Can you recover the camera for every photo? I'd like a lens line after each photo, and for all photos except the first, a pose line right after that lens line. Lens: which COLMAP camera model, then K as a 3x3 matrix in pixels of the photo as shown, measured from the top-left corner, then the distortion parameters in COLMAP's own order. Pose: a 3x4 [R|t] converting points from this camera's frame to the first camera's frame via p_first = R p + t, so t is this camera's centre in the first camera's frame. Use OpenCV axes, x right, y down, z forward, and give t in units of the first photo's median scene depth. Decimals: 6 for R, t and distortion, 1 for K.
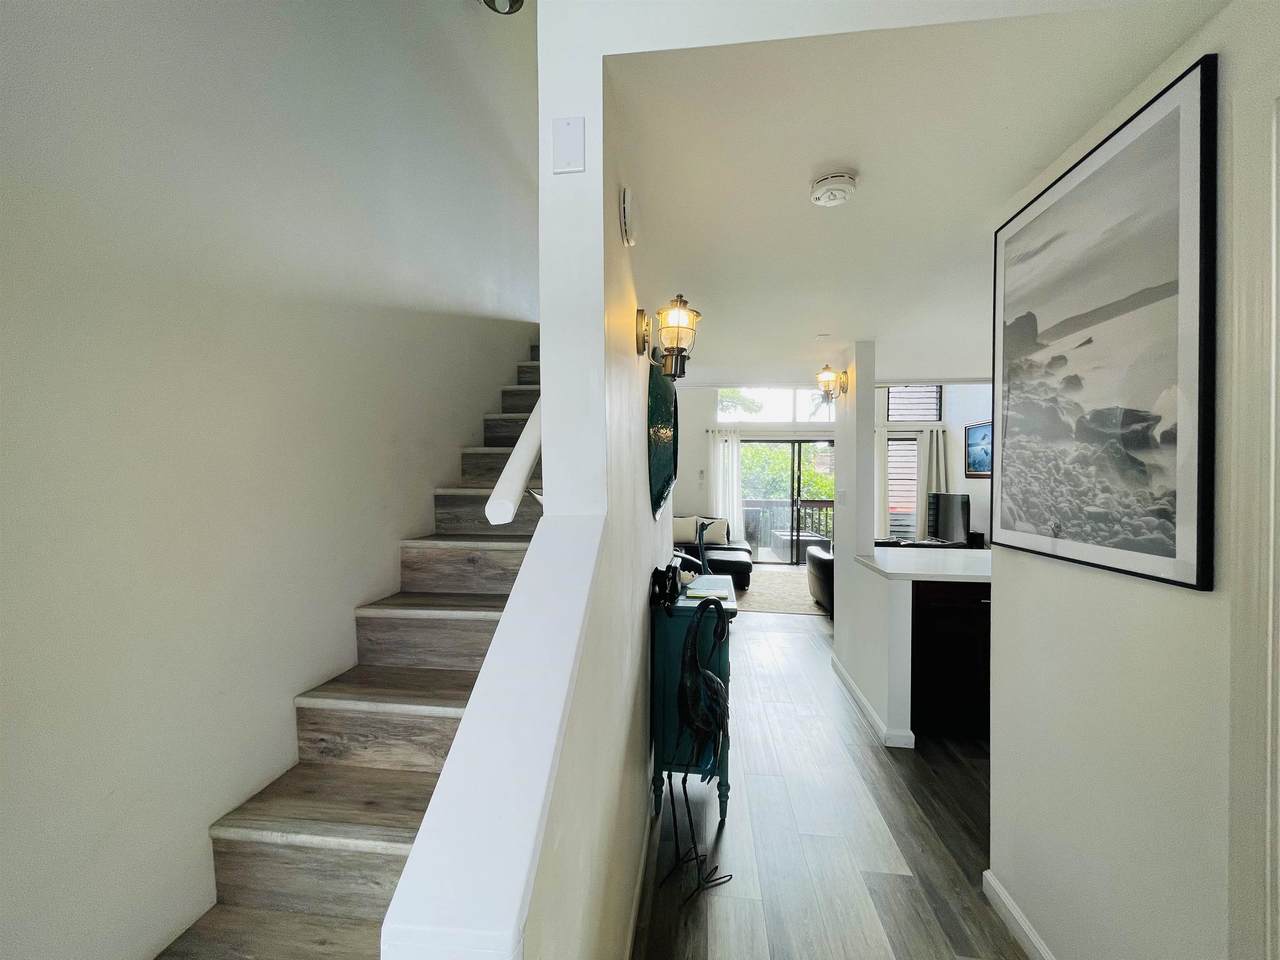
lens RADIAL K [[516.7, 0, 640.0], [0, 516.7, 480.0], [0, 0, 1]] dist [0.001505, -0.000040]
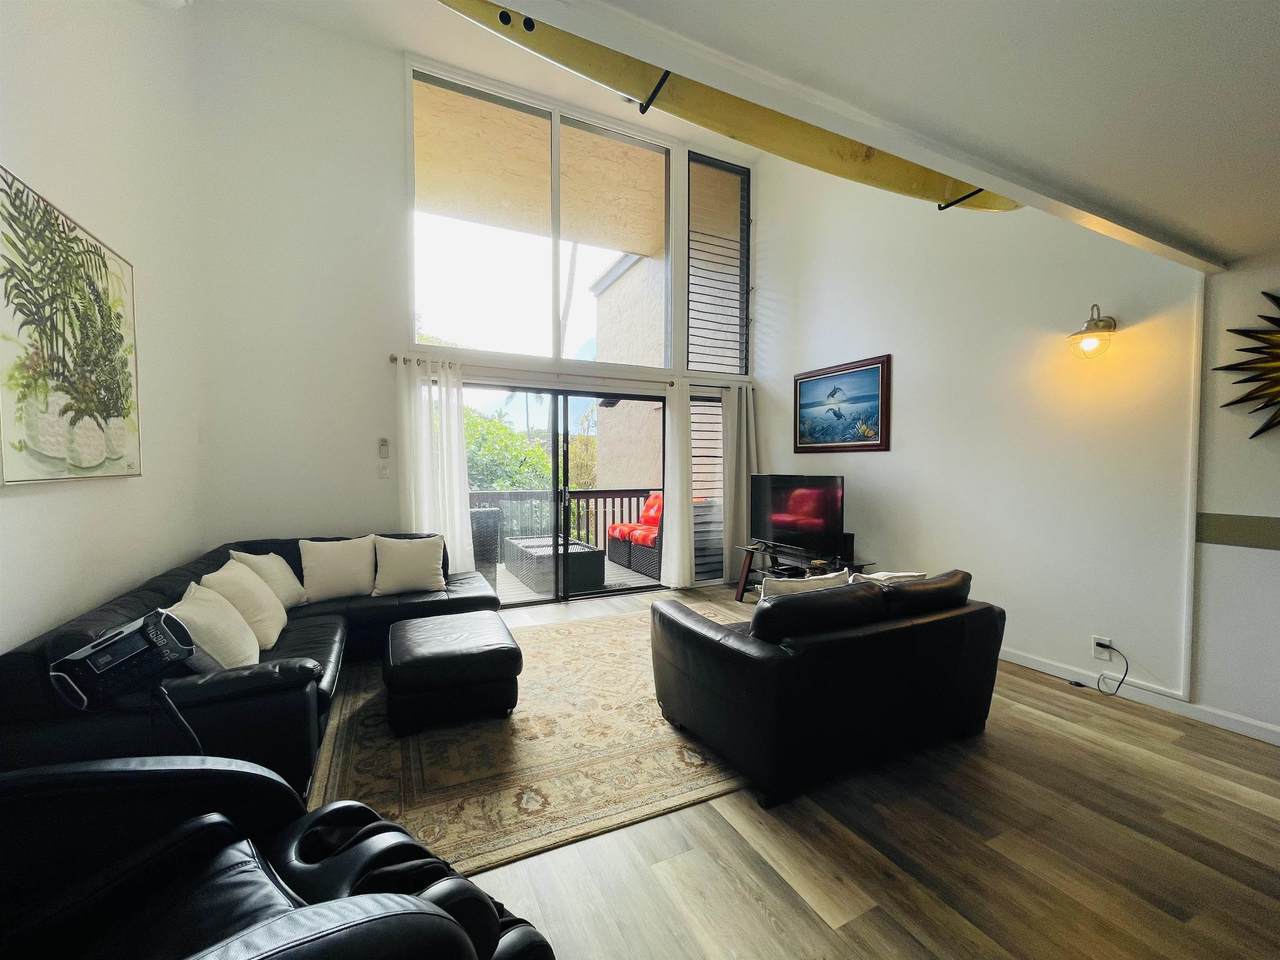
lens RADIAL K [[515.2, 0, 636.3], [0, 515.2, 483.1], [0, 0, 1]] dist [0.001834, -0.003688]
pose [[0.840930, -0.028552, 0.540391, 0.057177], [0.011184, 0.999311, 0.035396, 0.009006], [-0.541029, -0.023721, 0.840669, 0.473857]]
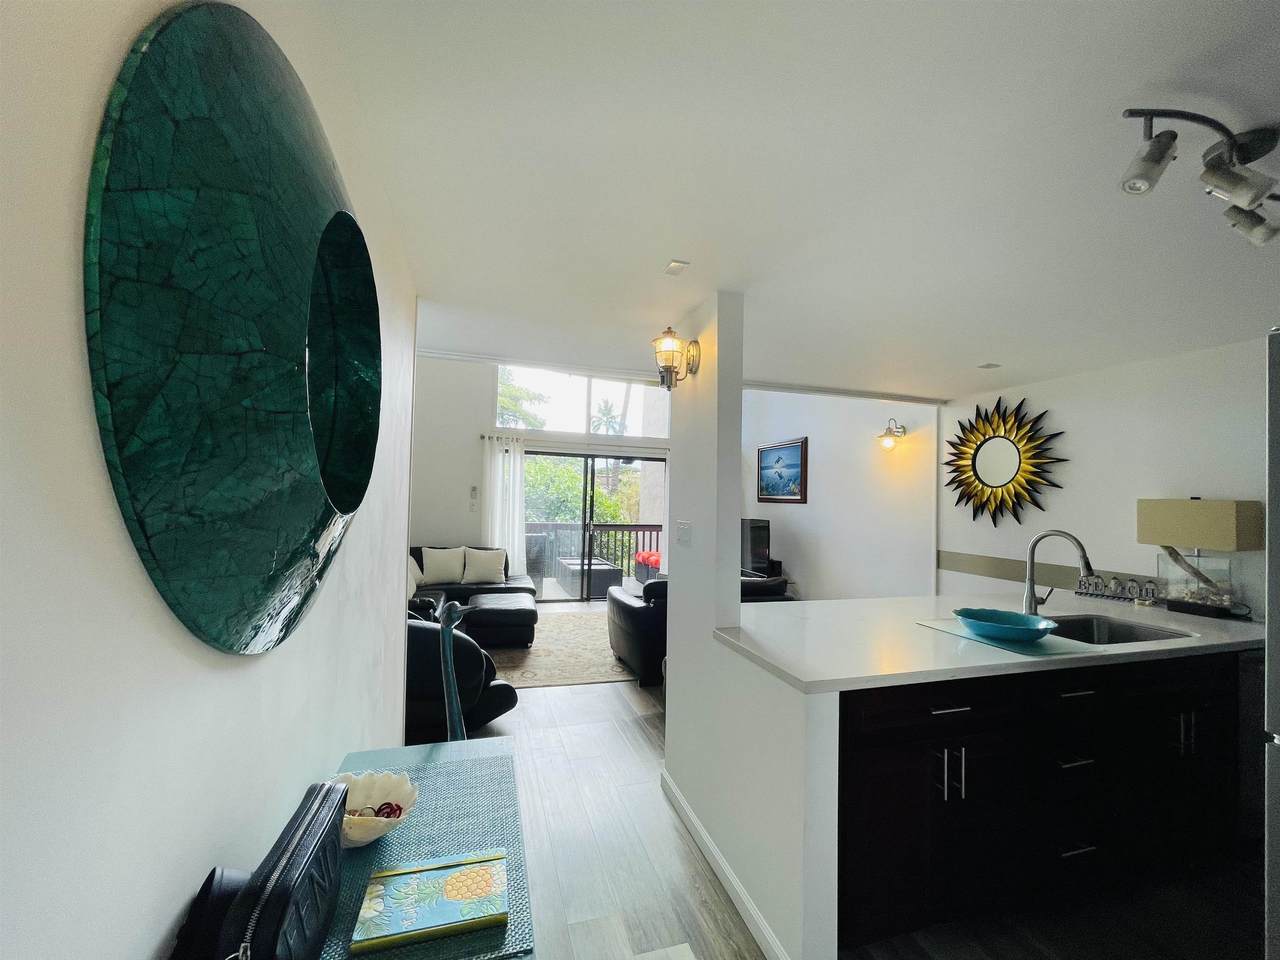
lens RADIAL K [[516.7, 0, 640.0], [0, 516.7, 480.0], [0, 0, 1]] dist [0.001505, -0.000040]
pose [[0.912987, 0.031725, 0.406754, 0.031216], [-0.017212, 0.999080, -0.039289, -0.002845], [-0.407626, 0.028869, 0.912692, 0.188997]]
